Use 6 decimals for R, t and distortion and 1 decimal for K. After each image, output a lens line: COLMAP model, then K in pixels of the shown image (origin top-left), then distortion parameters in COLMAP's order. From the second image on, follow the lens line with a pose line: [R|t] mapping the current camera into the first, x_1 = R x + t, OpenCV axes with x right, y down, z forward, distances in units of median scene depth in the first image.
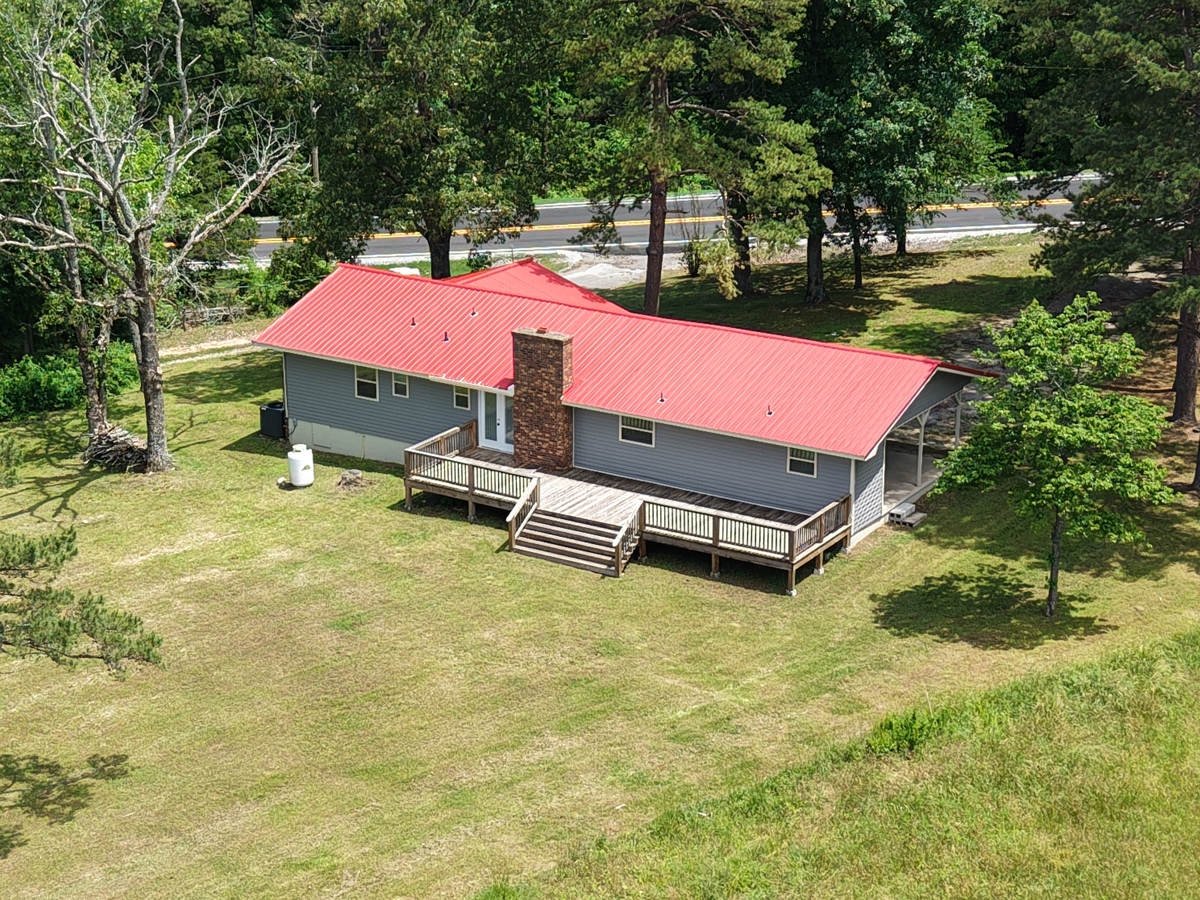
lens RADIAL K [[2251.0, 0, 593.7], [0, 2251.0, 449.5], [0, 0, 1]] dist [0.135075, -0.012570]
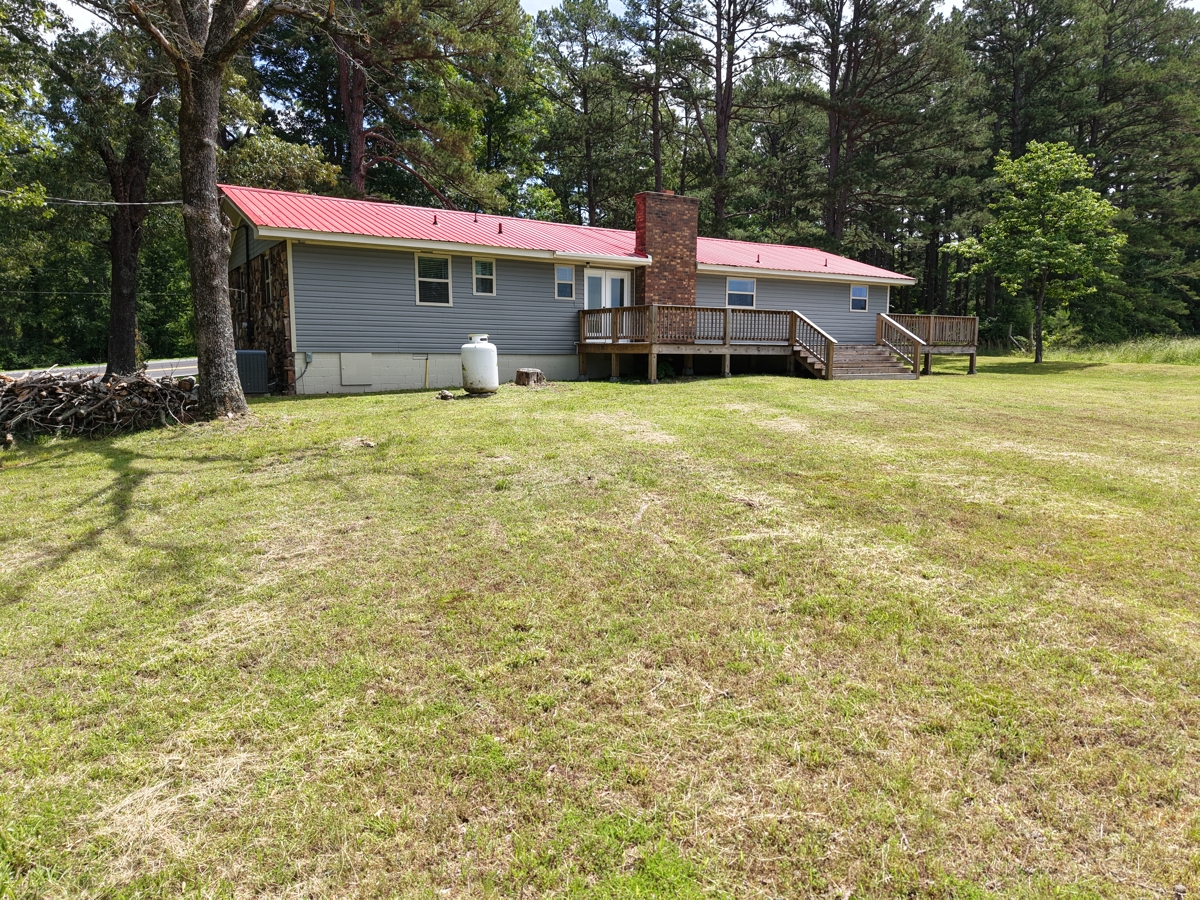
lens RADIAL K [[826.9, 0, 601.2], [0, 826.9, 463.1], [0, 0, 1]] dist [0.040639, -0.024154]
pose [[0.434694, -0.121338, 0.892367, -0.363922], [0.281805, 0.959448, -0.006815, 0.051454], [-0.855352, 0.254435, 0.451260, 0.902959]]
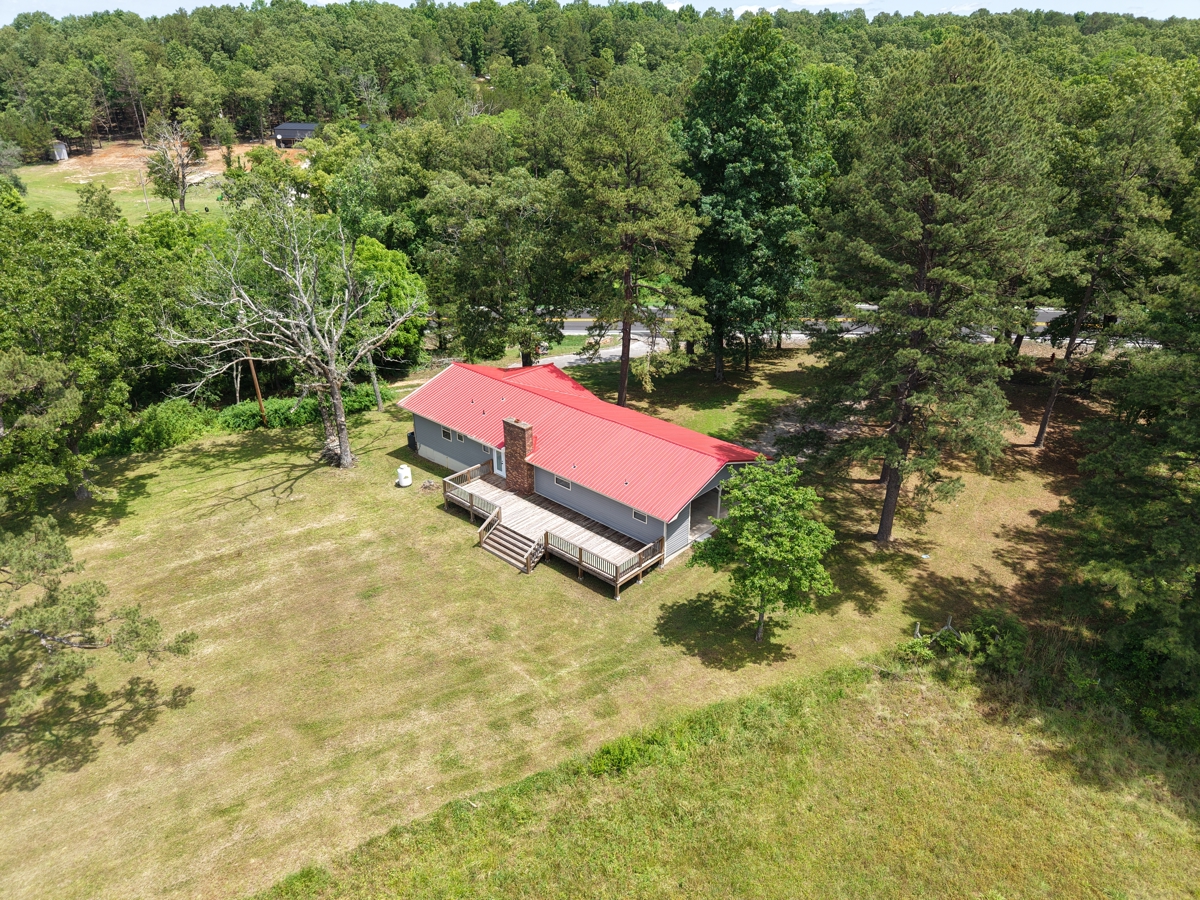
lens RADIAL K [[812.0, 0, 602.7], [0, 812.0, 452.2], [0, 0, 1]] dist [0.087850, -0.098915]
pose [[0.984583, 0.076874, -0.157118, 0.153237], [-0.056993, 0.990220, 0.127342, -0.116983], [0.165371, -0.116425, 0.979335, 0.363238]]
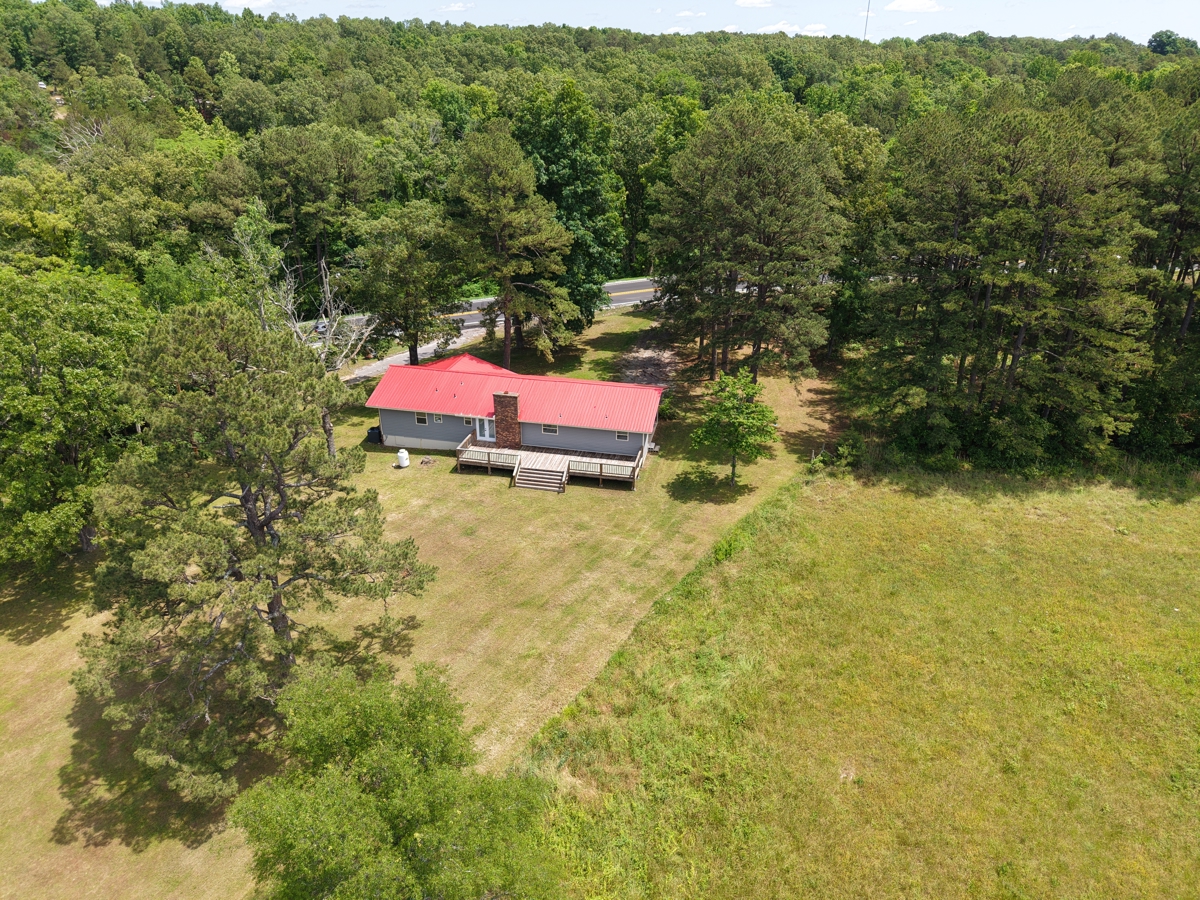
lens RADIAL K [[822.2, 0, 597.1], [0, 822.2, 465.6], [0, 0, 1]] dist [0.047376, -0.030749]
pose [[0.940201, -0.144414, 0.308492, -0.218366], [0.100054, 0.982812, 0.155147, -0.104300], [-0.325595, -0.115003, 0.938489, 0.122162]]
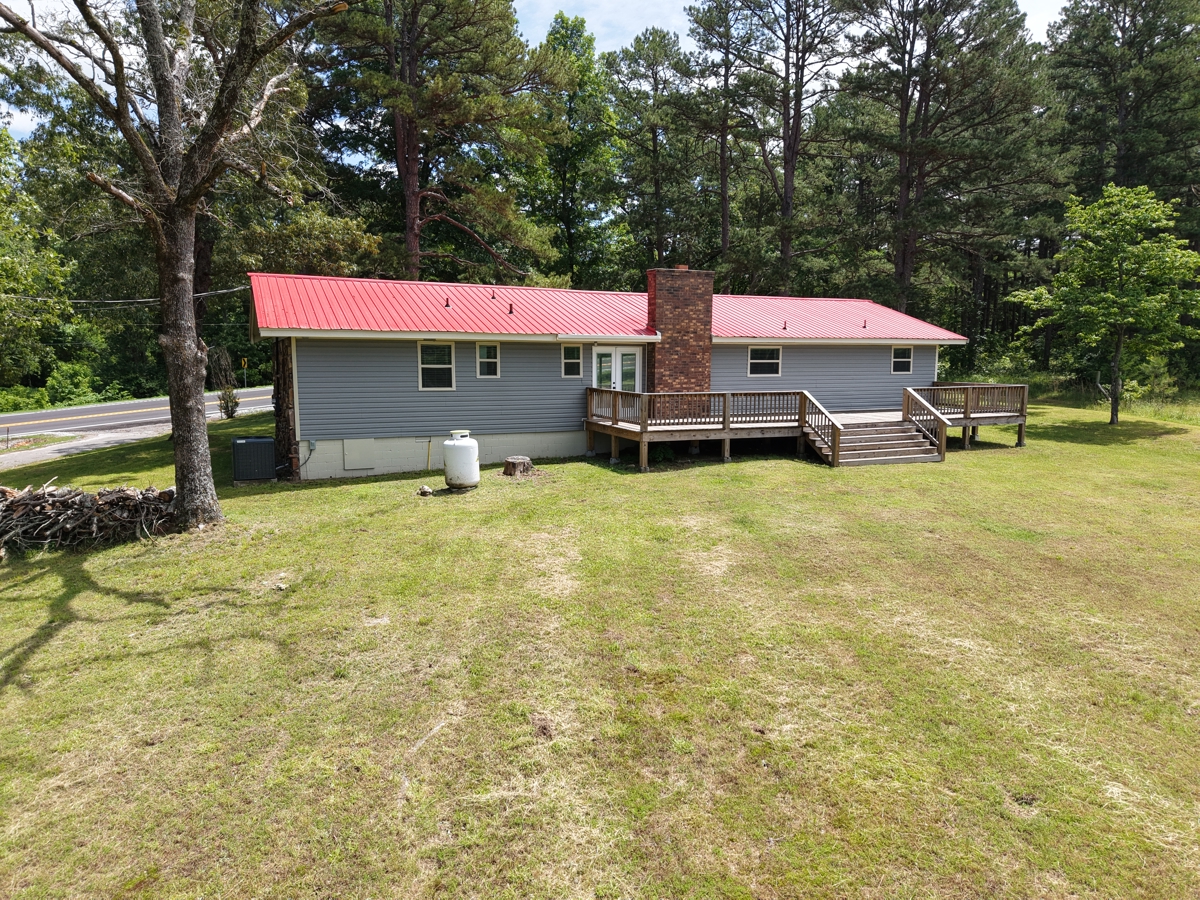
lens RADIAL K [[822.2, 0, 597.1], [0, 822.2, 465.6], [0, 0, 1]] dist [0.047376, -0.030749]
pose [[0.562366, -0.115119, 0.818836, -0.336801], [0.259281, 0.964870, -0.042421, 0.033044], [-0.785186, 0.236165, 0.572458, 0.857516]]
